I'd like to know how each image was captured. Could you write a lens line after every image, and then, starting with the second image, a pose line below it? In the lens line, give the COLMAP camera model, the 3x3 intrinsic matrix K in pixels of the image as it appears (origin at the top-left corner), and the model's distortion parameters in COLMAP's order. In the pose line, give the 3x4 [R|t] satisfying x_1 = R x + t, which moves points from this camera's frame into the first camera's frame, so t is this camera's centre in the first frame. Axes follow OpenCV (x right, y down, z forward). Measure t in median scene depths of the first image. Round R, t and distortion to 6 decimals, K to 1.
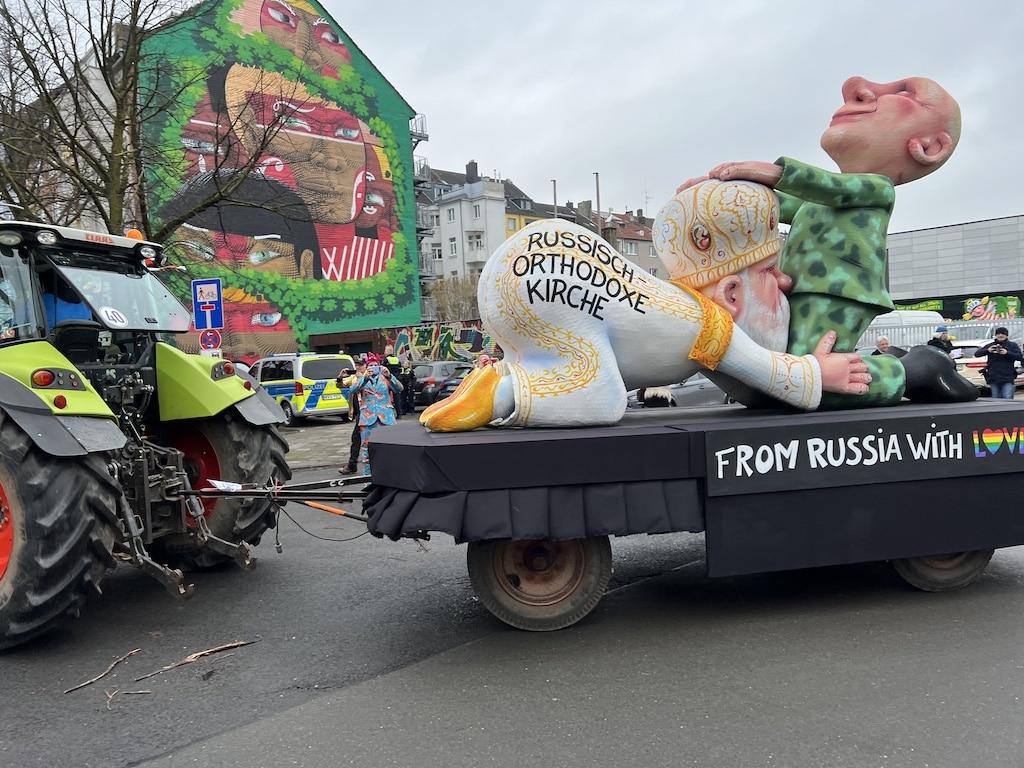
lens RADIAL K [[768.2, 0, 509.3], [0, 768.2, 390.3], [0, 0, 1]] dist [0.063660, -0.065273]
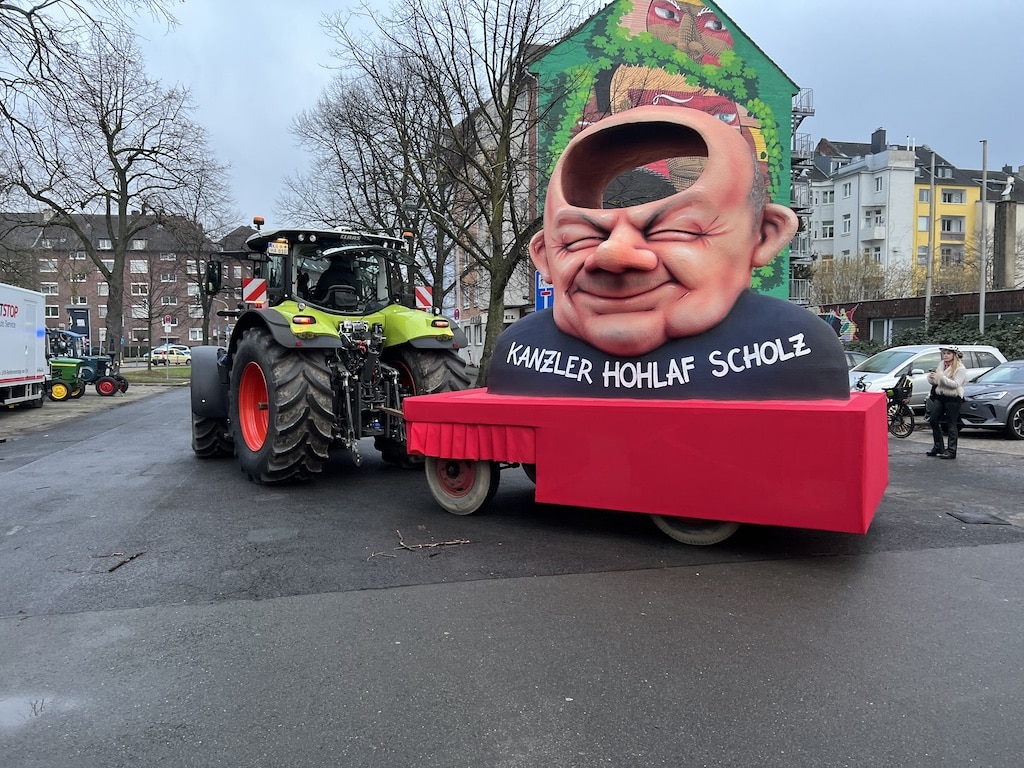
lens RADIAL K [[768.2, 0, 508.2], [0, 768.2, 377.9], [0, 0, 1]] dist [0.063660, -0.065273]
pose [[0.879382, 0.062920, -0.471941, 0.043410], [-0.058971, 0.997991, 0.023171, -0.000388], [0.472451, 0.007455, 0.881326, -0.022281]]
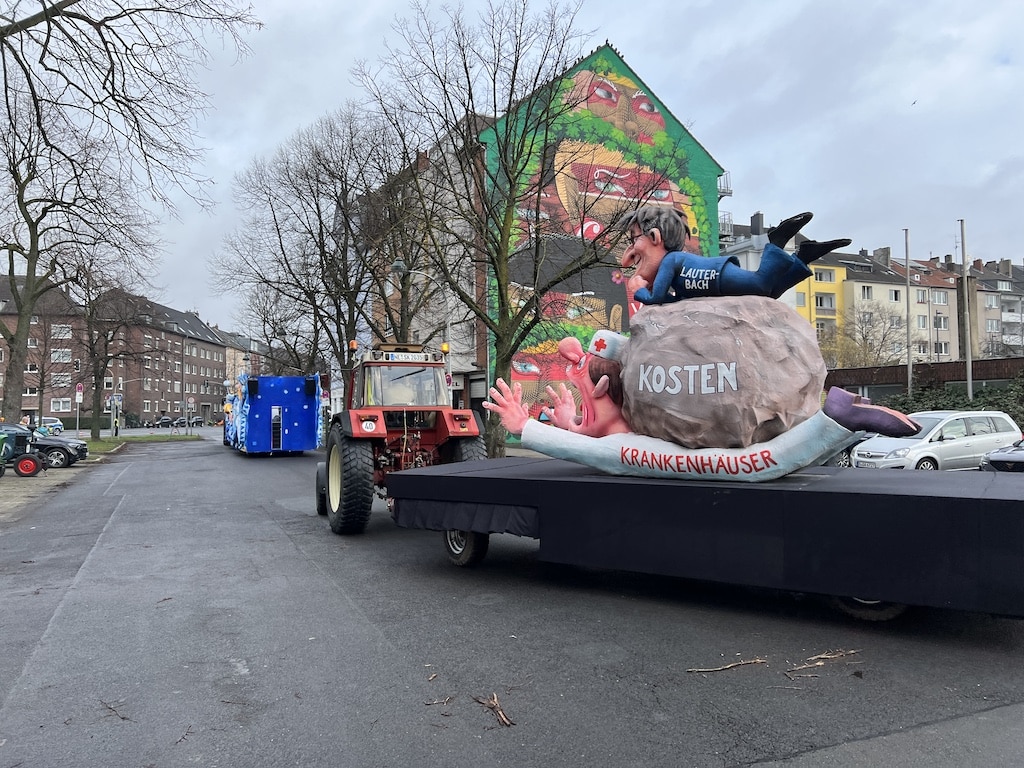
lens RADIAL K [[768.2, 0, 509.5], [0, 768.2, 380.1], [0, 0, 1]] dist [0.063660, -0.065273]
pose [[0.946372, 0.021825, -0.322341, -0.057741], [-0.047433, 0.996290, -0.071803, 0.004328], [0.319579, 0.083242, 0.943896, -0.032698]]
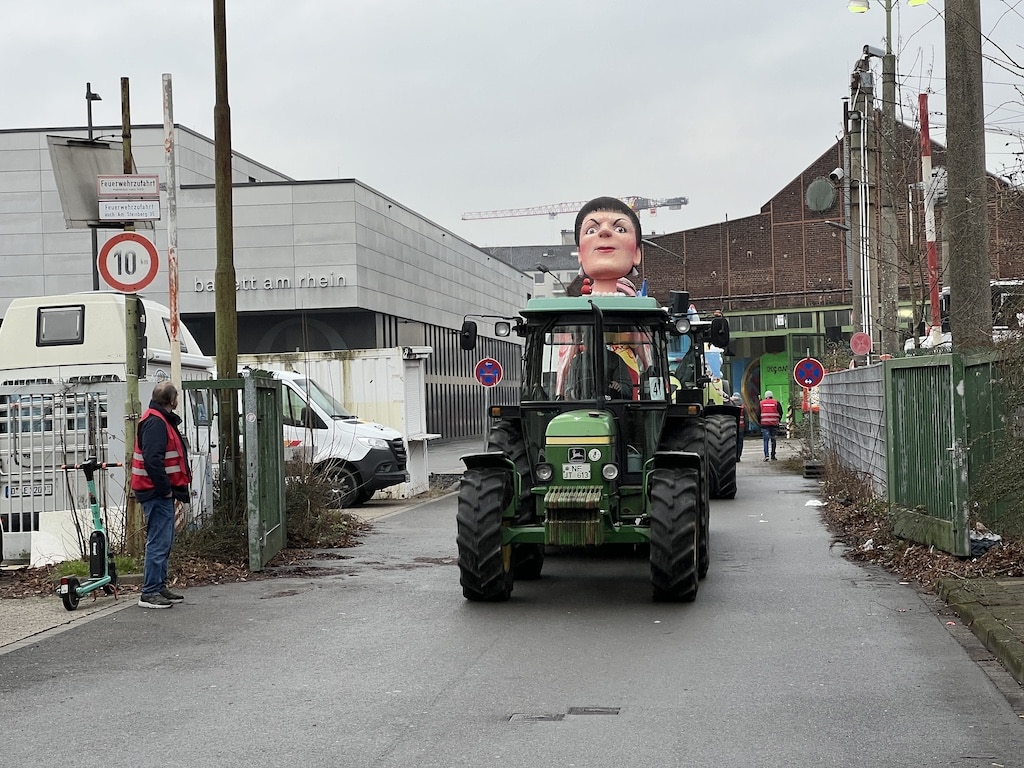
lens RADIAL K [[2269.3, 0, 501.8], [0, 2269.3, 361.9], [0, 0, 1]] dist [0.231589, 0.000000]
pose [[0.750283, 0.037053, 0.660078, 0.083618], [0.026032, 0.995998, -0.085500, -0.003943], [-0.660604, 0.081332, 0.746316, 0.028354]]
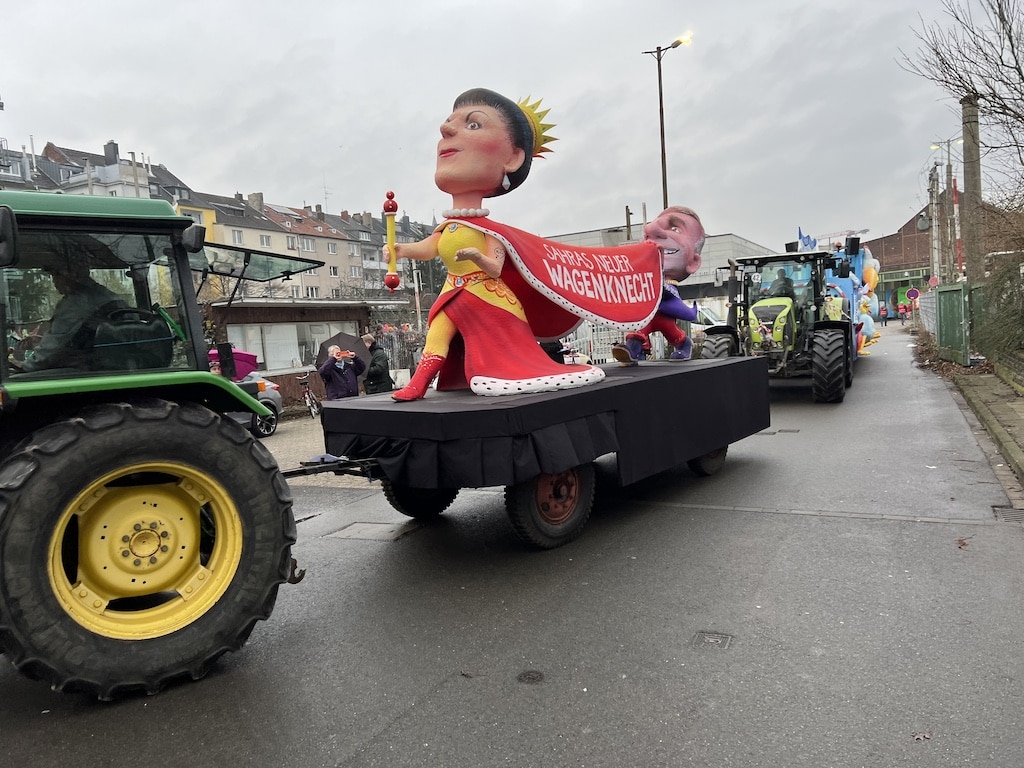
lens RADIAL K [[768.2, 0, 509.9], [0, 768.2, 383.3], [0, 0, 1]] dist [0.063660, -0.065273]
pose [[0.933078, -0.045807, 0.356745, 0.109008], [0.047814, 0.998851, 0.003198, -0.005704], [-0.356481, 0.014073, 0.934196, 0.031634]]
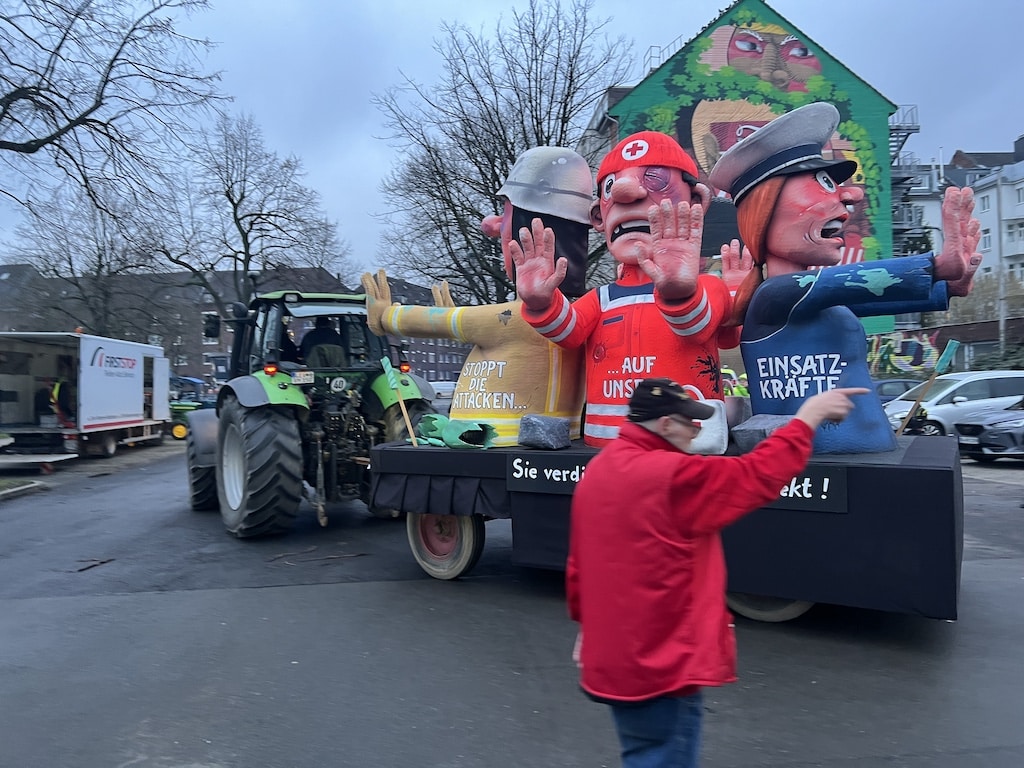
lens RADIAL K [[768.2, 0, 506.8], [0, 768.2, 376.8], [0, 0, 1]] dist [0.063660, -0.065273]
pose [[0.781958, 0.019879, -0.623014, 0.111157], [-0.036445, 0.999240, -0.013860, -0.004930], [0.622264, 0.033543, 0.782088, -0.012991]]
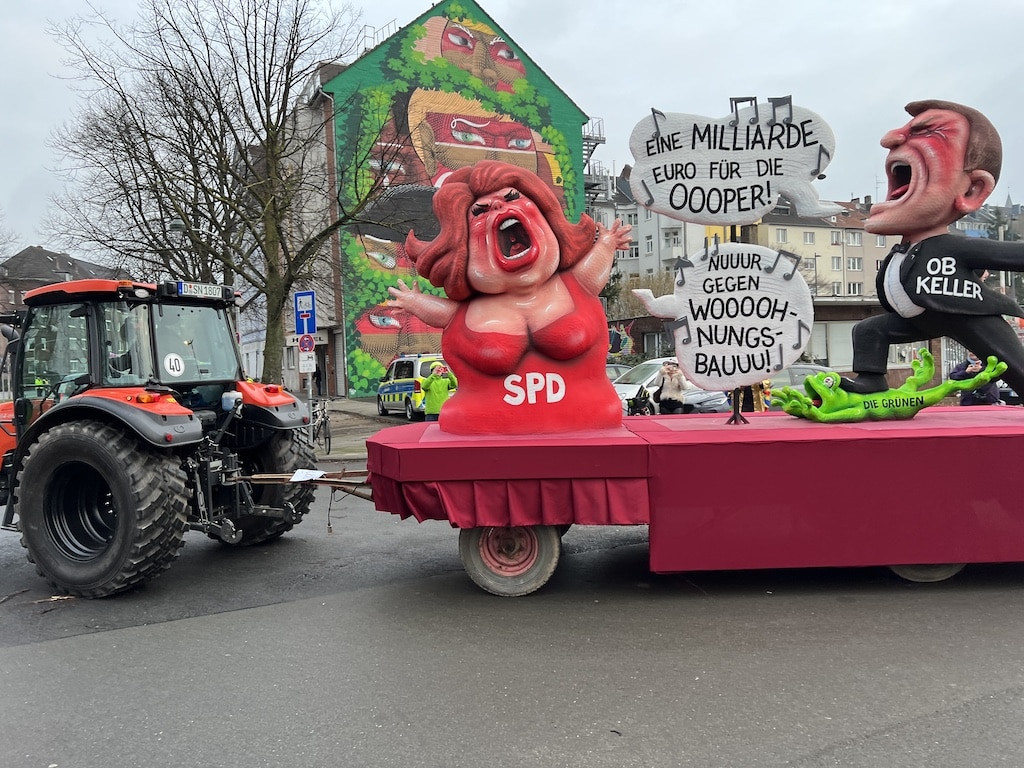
lens RADIAL K [[768.2, 0, 512.1], [0, 768.2, 385.0], [0, 0, 1]] dist [0.063660, -0.065273]
pose [[0.959364, 0.018545, -0.281560, 0.083429], [-0.019359, 0.999813, -0.000110, -0.003397], [0.281505, 0.005556, 0.959544, -0.008511]]
